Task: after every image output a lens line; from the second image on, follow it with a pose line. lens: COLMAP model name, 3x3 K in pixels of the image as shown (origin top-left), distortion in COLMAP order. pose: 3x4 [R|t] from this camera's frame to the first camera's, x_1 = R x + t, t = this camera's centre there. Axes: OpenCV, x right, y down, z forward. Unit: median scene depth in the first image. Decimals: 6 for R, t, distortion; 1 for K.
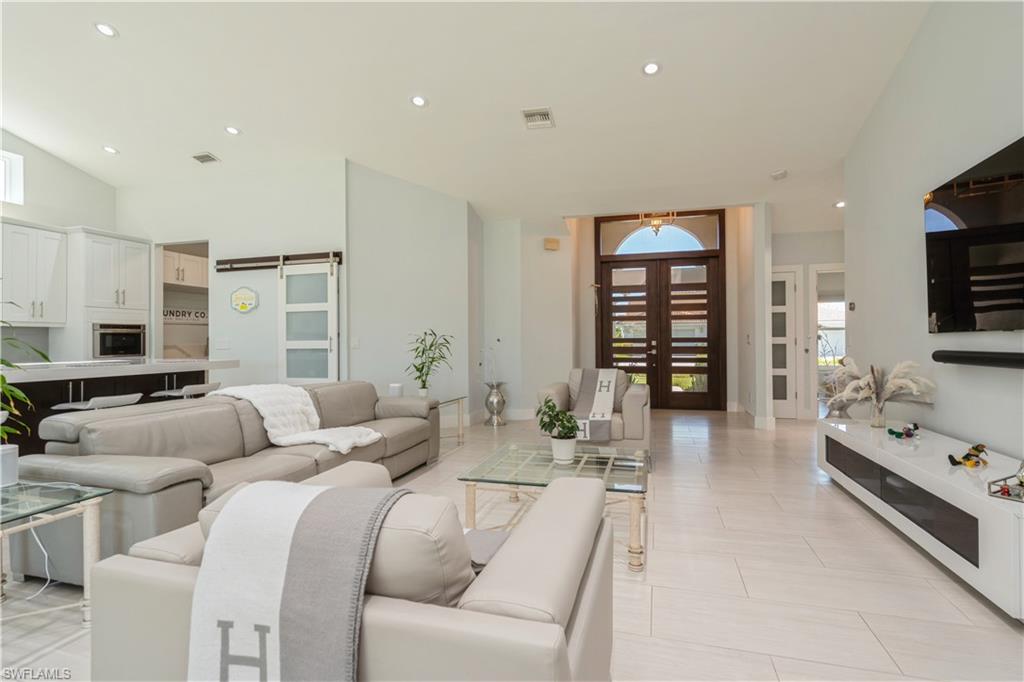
lens RADIAL K [[478.7, 0, 506.3], [0, 478.7, 341.7], [0, 0, 1]] dist [-0.005636, 0.002285]
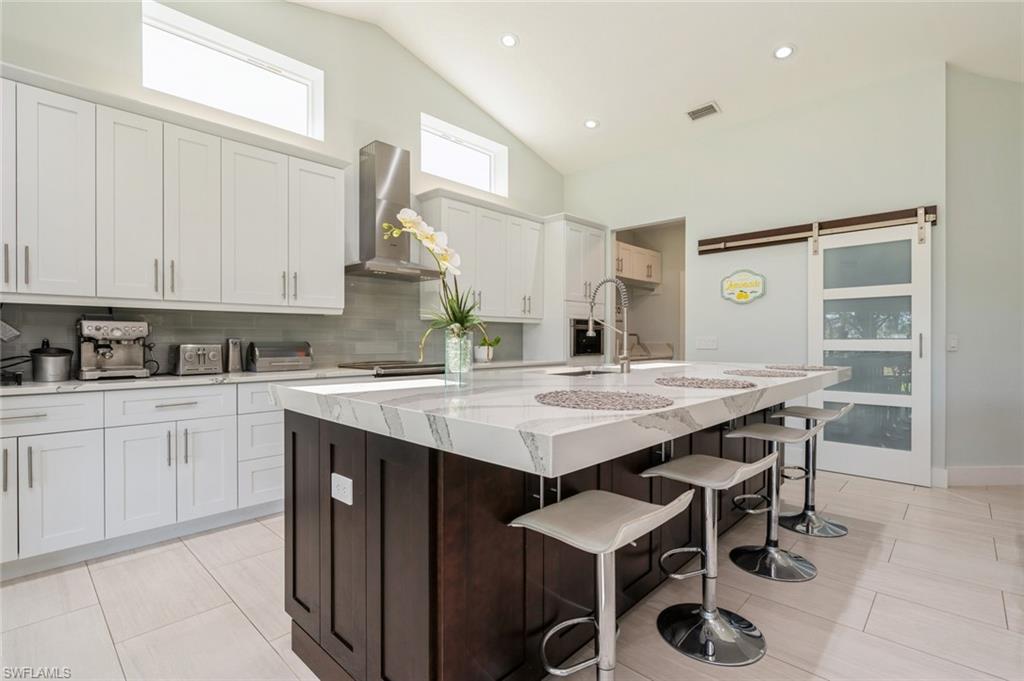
lens RADIAL K [[478.7, 0, 508.5], [0, 478.7, 336.6], [0, 0, 1]] dist [-0.005636, 0.002285]
pose [[0.883240, 0.004548, -0.468900, -0.535038], [-0.009399, 0.999924, -0.008006, 0.003615], [0.468828, 0.011478, 0.883215, 0.136745]]
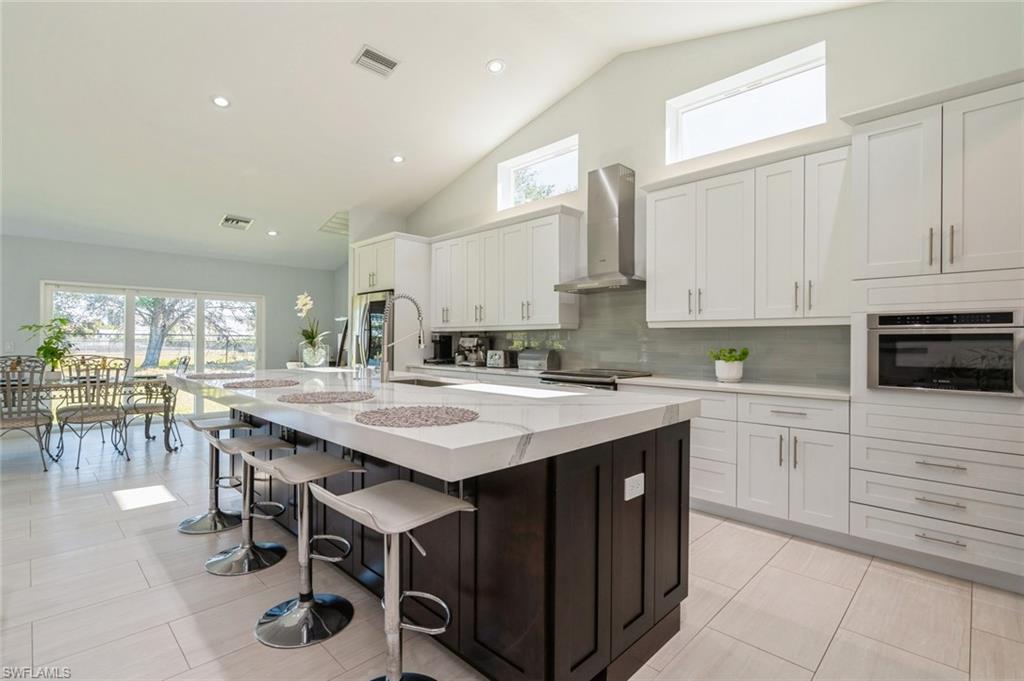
lens RADIAL K [[478.7, 0, 509.5], [0, 478.7, 340.1], [0, 0, 1]] dist [-0.005636, 0.002285]
pose [[-0.481612, -0.007945, -0.876349, -0.292185], [-0.014563, 0.999893, -0.001061, -0.007969], [0.876264, 0.012251, -0.481676, 0.908302]]
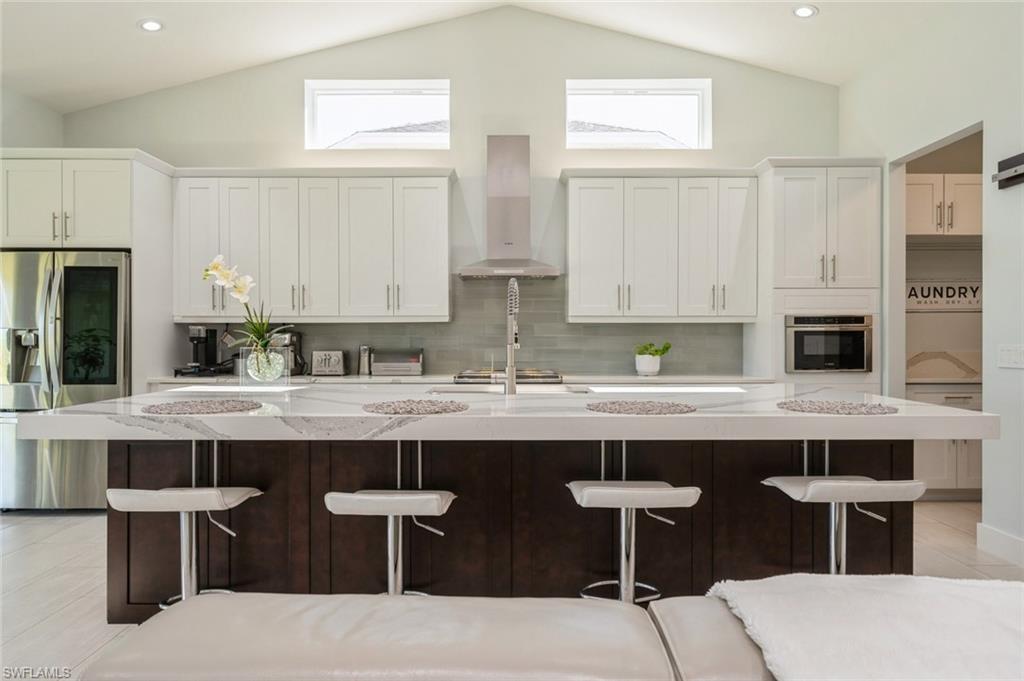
lens RADIAL K [[649.3, 0, 515.7], [0, 649.3, 330.7], [0, 0, 1]] dist [0.005637, 0.000555]
pose [[0.280332, -0.002961, -0.959899, -0.174324], [-0.006042, 0.999970, -0.004849, -0.013234], [0.959884, 0.007159, 0.280306, 0.441267]]
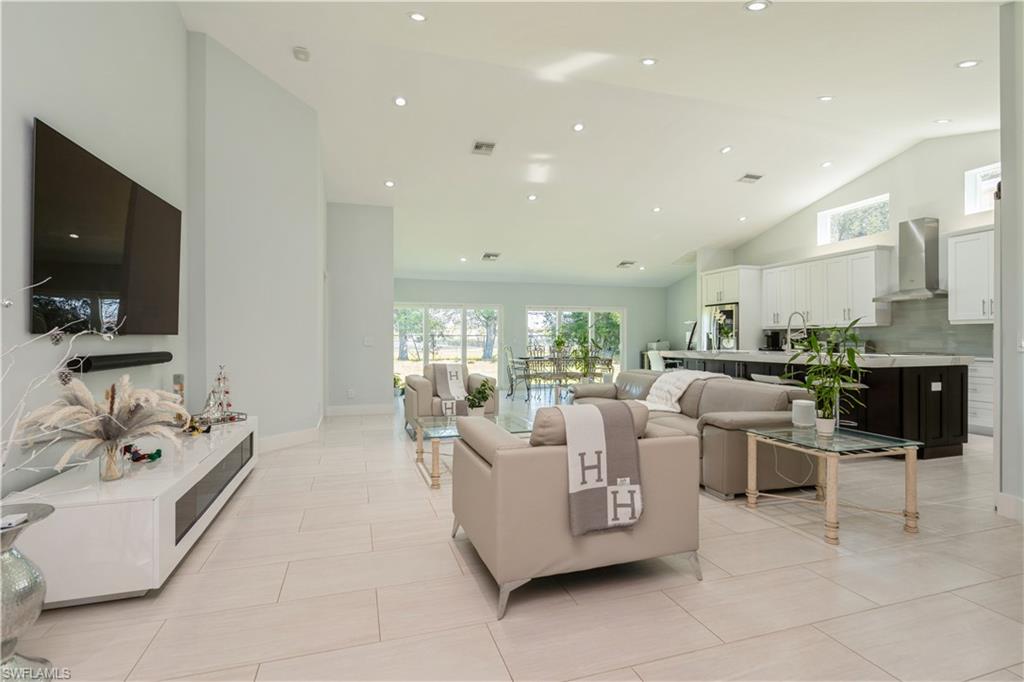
lens RADIAL K [[478.7, 0, 516.7], [0, 478.7, 341.6], [0, 0, 1]] dist [-0.005636, 0.002285]
pose [[-0.830029, 0.000767, -0.557720, 0.397924], [-0.004776, 0.999953, 0.008484, 0.004769], [0.557700, 0.009706, -0.829986, 1.094425]]
